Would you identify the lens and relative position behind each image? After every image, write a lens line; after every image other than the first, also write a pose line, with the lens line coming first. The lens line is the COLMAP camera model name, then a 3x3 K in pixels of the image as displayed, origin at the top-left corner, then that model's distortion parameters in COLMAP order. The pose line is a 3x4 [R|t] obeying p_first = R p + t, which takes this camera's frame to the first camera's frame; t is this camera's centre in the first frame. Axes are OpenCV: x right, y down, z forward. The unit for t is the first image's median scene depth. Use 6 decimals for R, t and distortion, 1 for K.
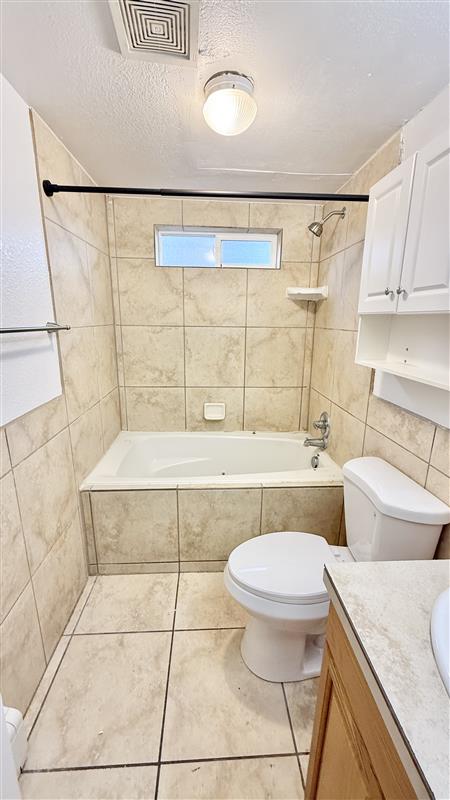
lens RADIAL K [[315.7, 0, 223.8], [0, 315.7, 400.0], [0, 0, 1]] dist [0.000561, 0.000014]
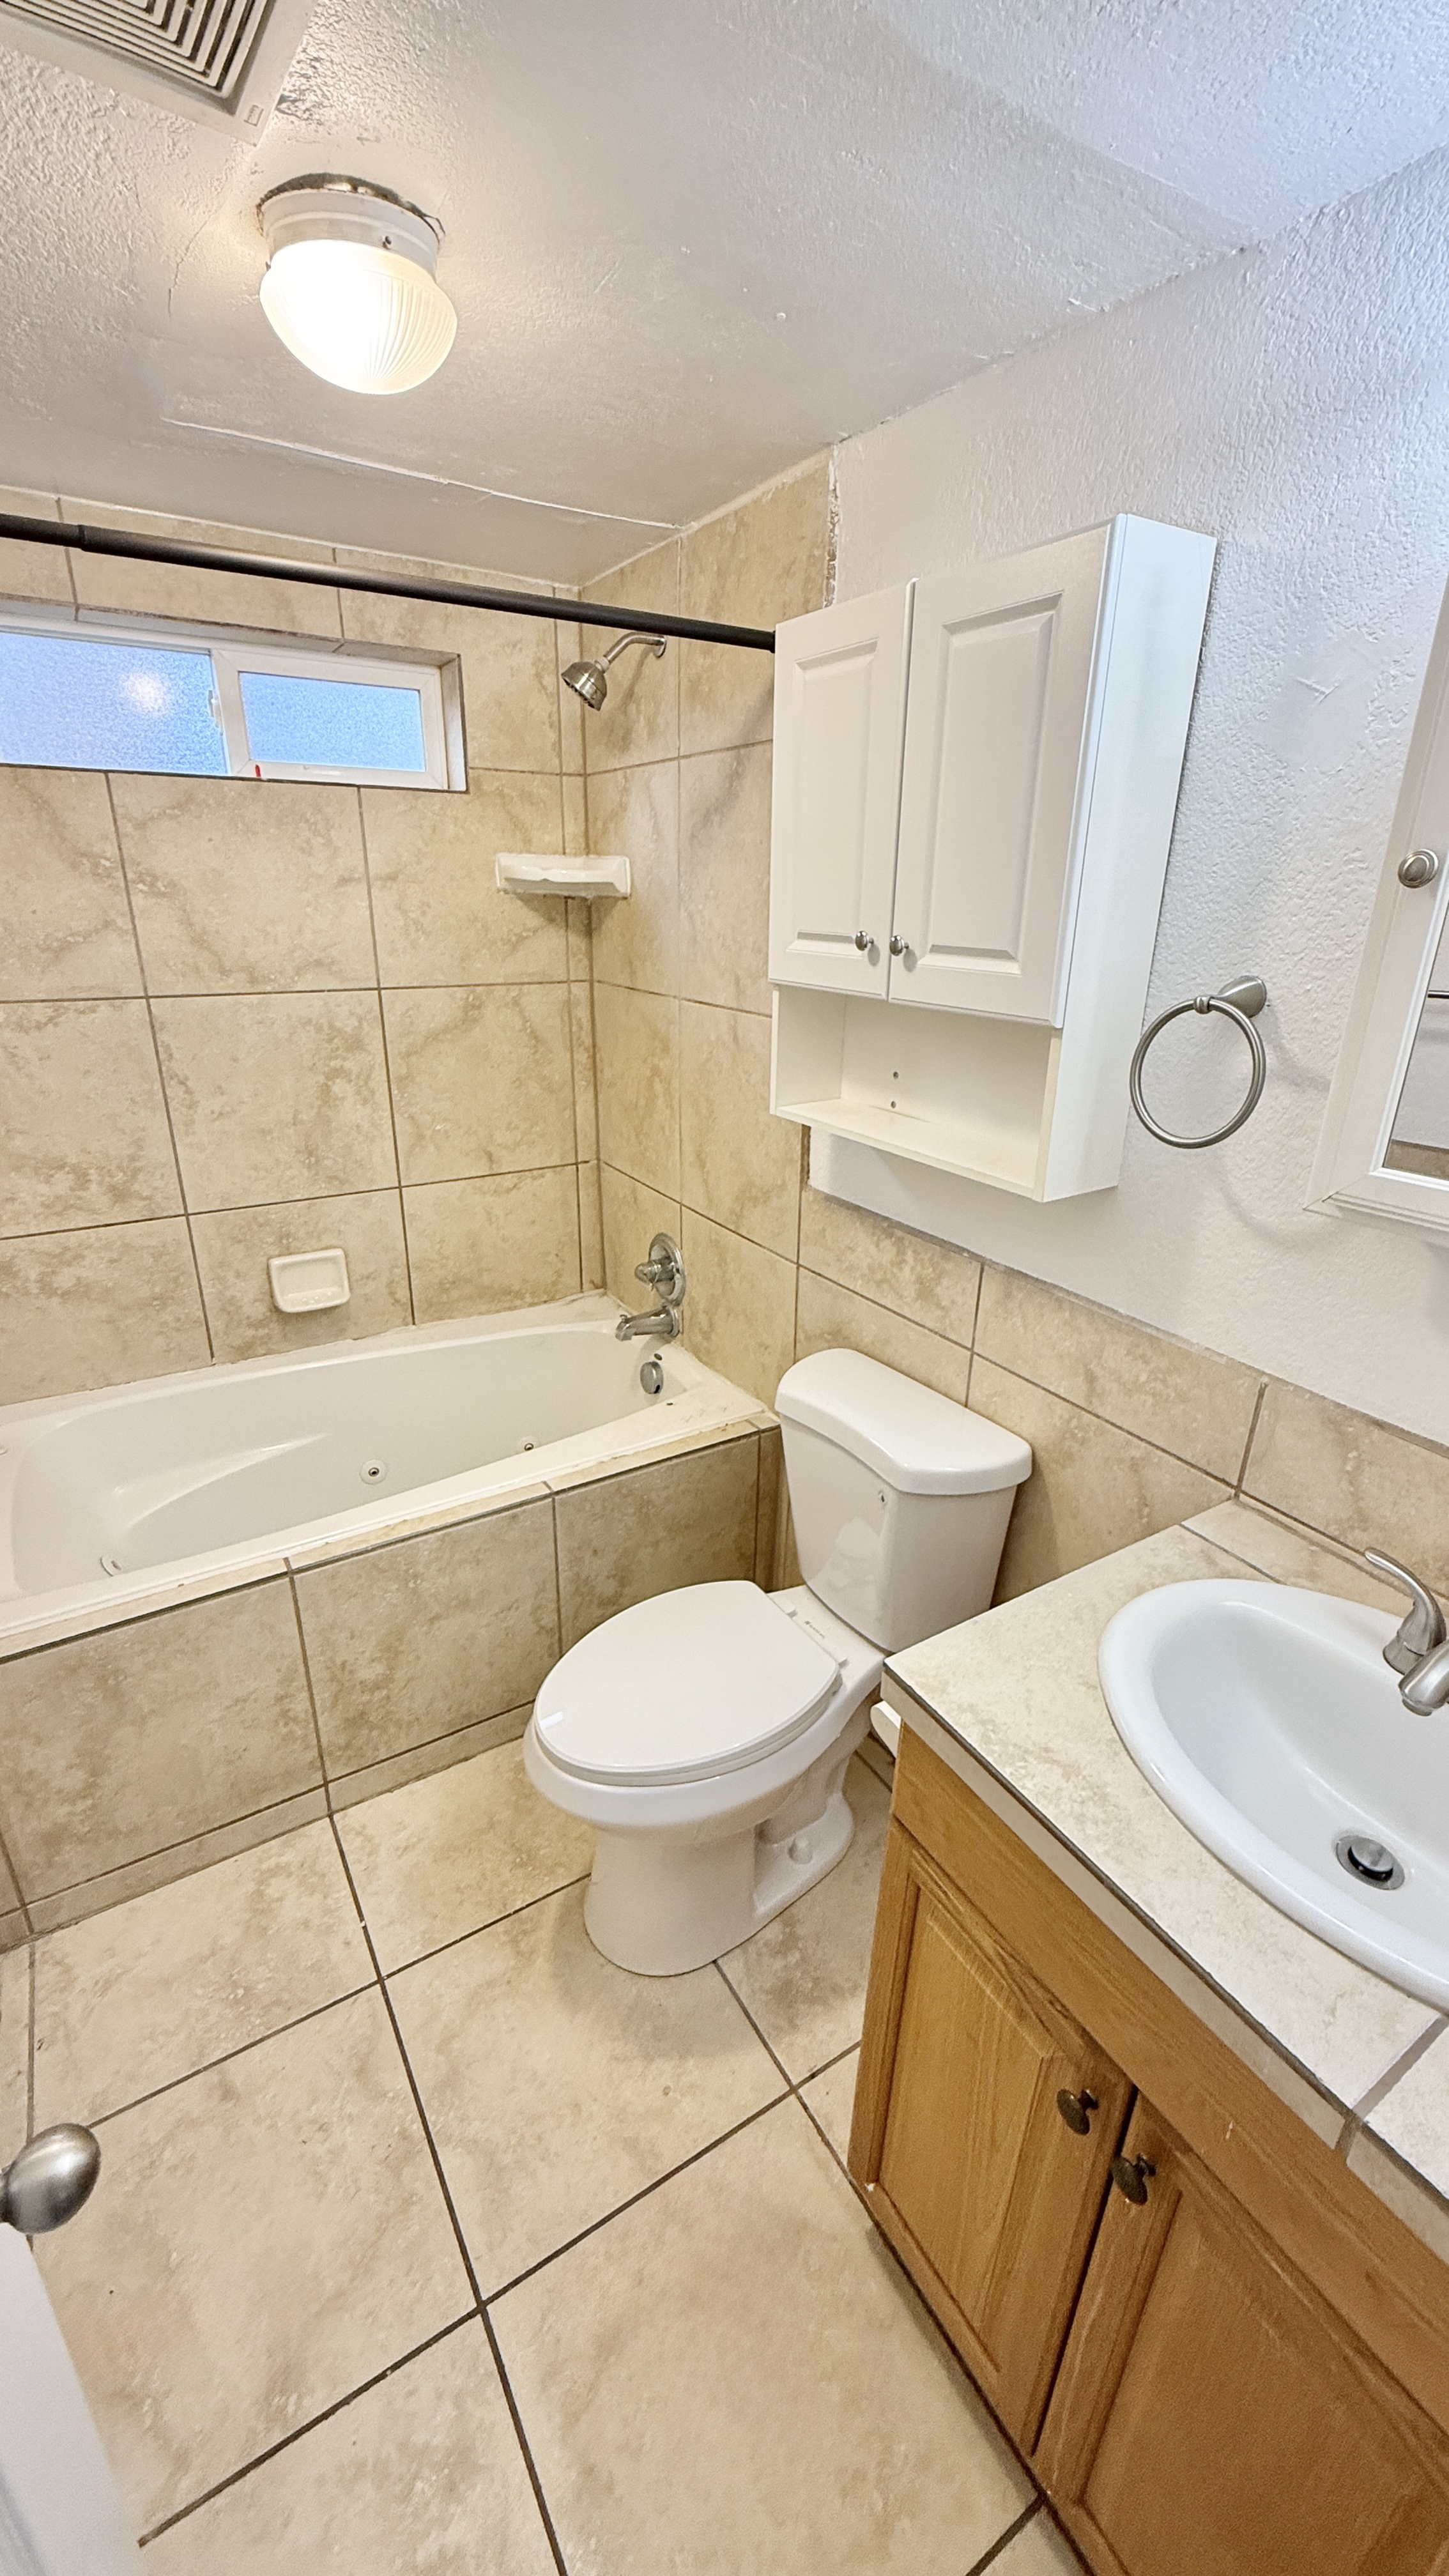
lens RADIAL K [[1024.9, 0, 707.4], [0, 1024.9, 1285.7], [0, 0, 1]] dist [0.002478, -0.000803]
pose [[0.880700, -0.175351, 0.440023, -0.178154], [0.115139, 0.980343, 0.160220, -0.101167], [-0.459468, -0.090442, 0.883577, -0.036519]]
